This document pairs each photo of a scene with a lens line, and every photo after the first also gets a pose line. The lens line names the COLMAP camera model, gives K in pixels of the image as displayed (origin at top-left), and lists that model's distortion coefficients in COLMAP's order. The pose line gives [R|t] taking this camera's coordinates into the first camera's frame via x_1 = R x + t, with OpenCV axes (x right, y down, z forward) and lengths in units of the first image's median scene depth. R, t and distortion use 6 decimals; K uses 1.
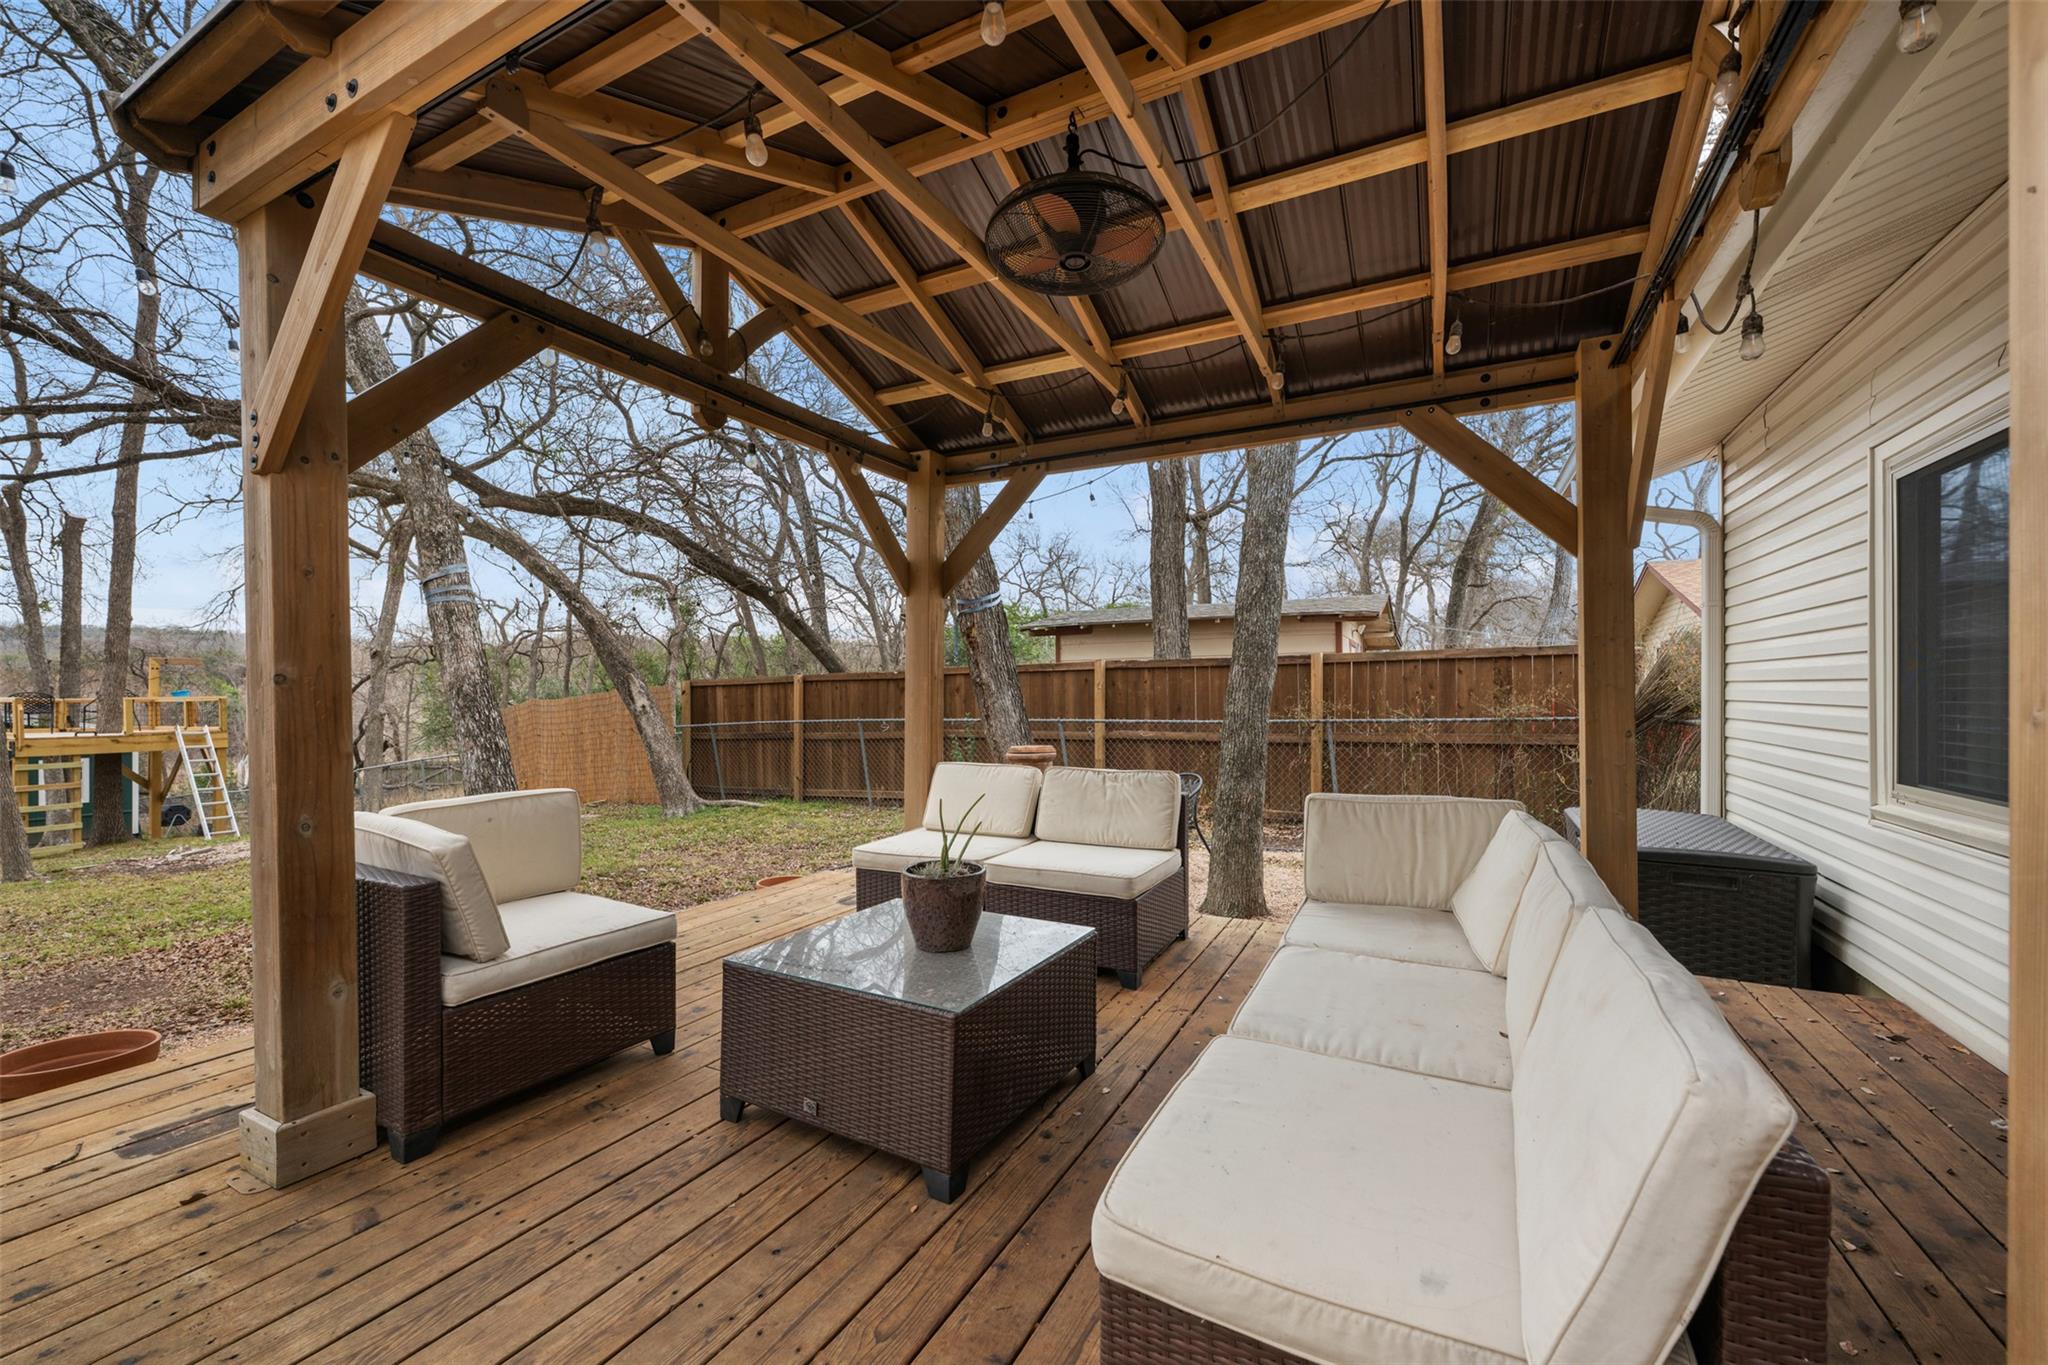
lens RADIAL K [[812.0, 0, 1017.8], [0, 812.0, 690.9], [0, 0, 1]] dist [0.001553, 0.000279]
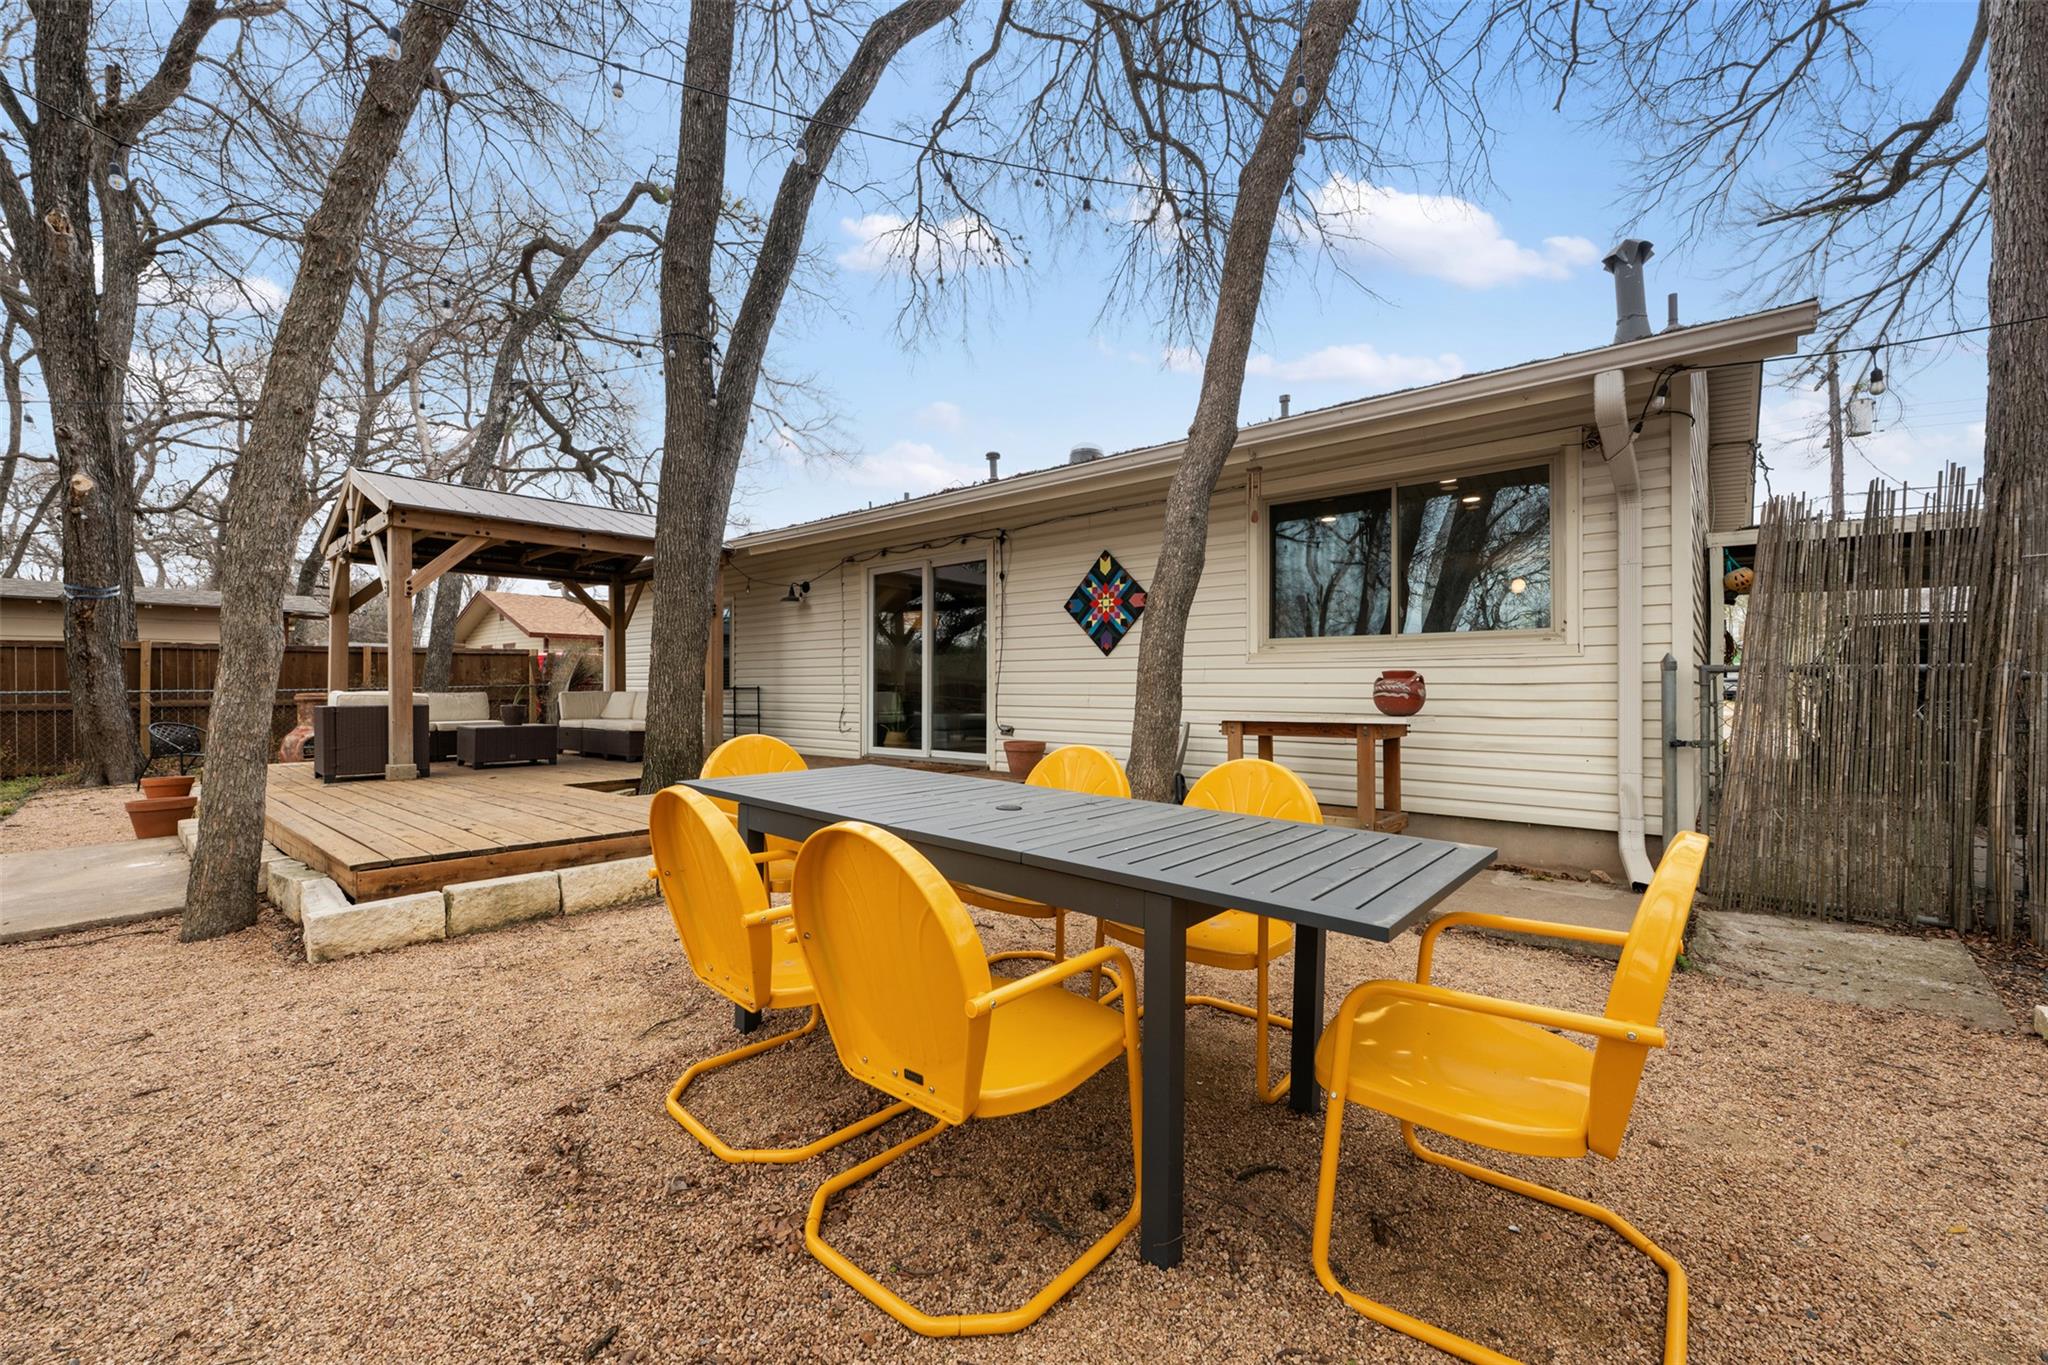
lens RADIAL K [[812.0, 0, 1028.1], [0, 812.0, 691.3], [0, 0, 1]] dist [0.001553, 0.000279]
pose [[0.225854, 0.003990, 0.974153, -1.041741], [-0.000350, 0.999992, -0.004015, 0.054289], [-0.974161, 0.000565, 0.225853, -0.704535]]
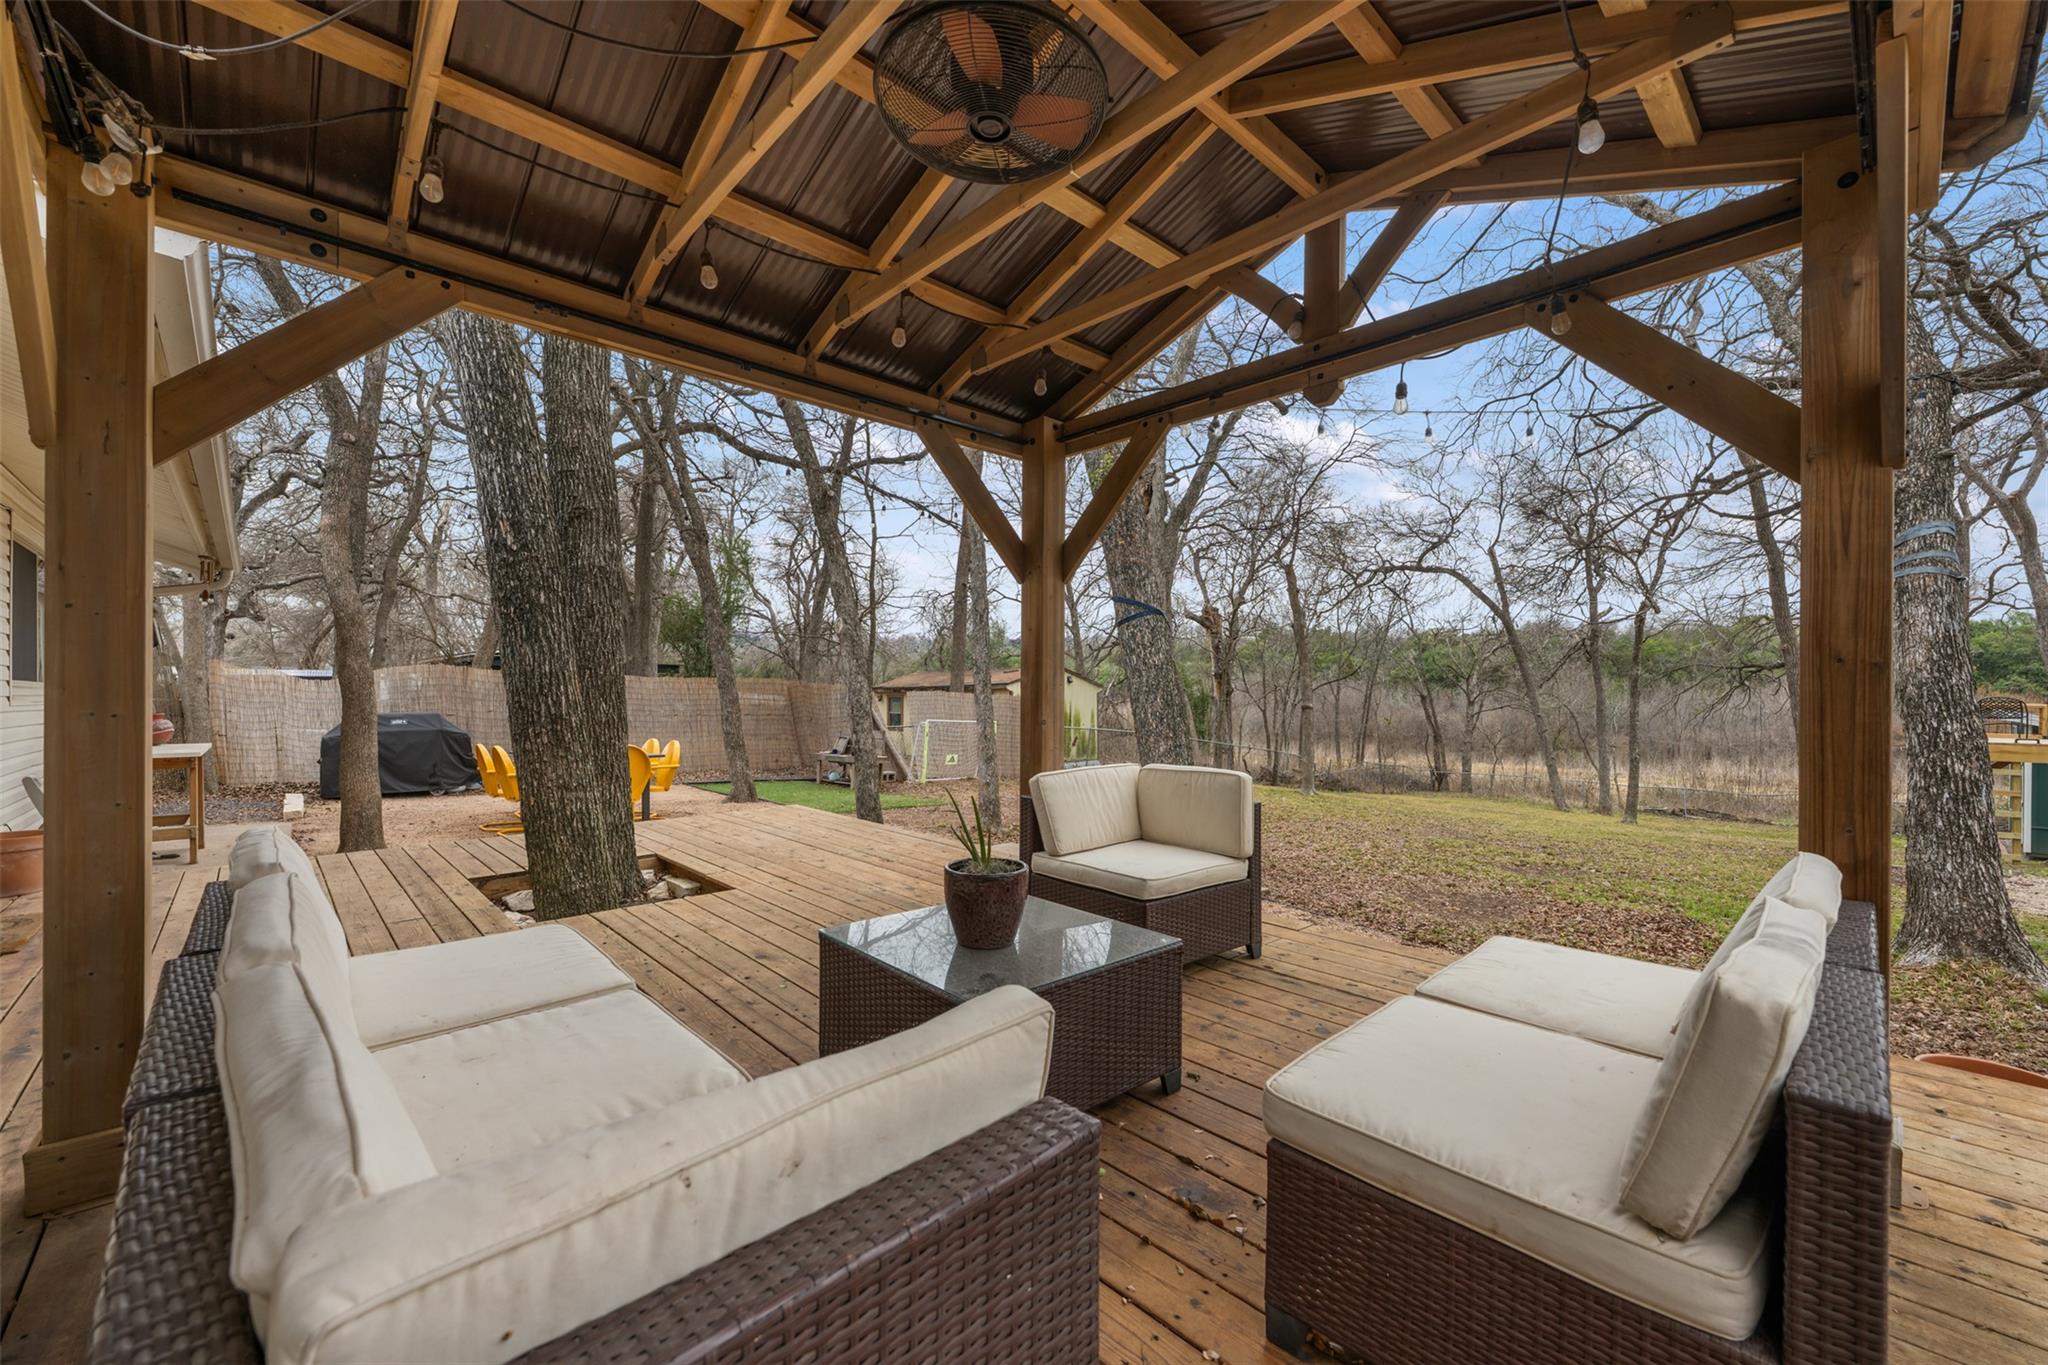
lens RADIAL K [[812.0, 0, 1028.4], [0, 812.0, 694.1], [0, 0, 1]] dist [0.001553, 0.000279]
pose [[-0.341946, 0.000307, -0.939720, 0.409618], [-0.003405, 0.999993, 0.001565, 0.002774], [0.939713, 0.003735, -0.341942, 0.670199]]
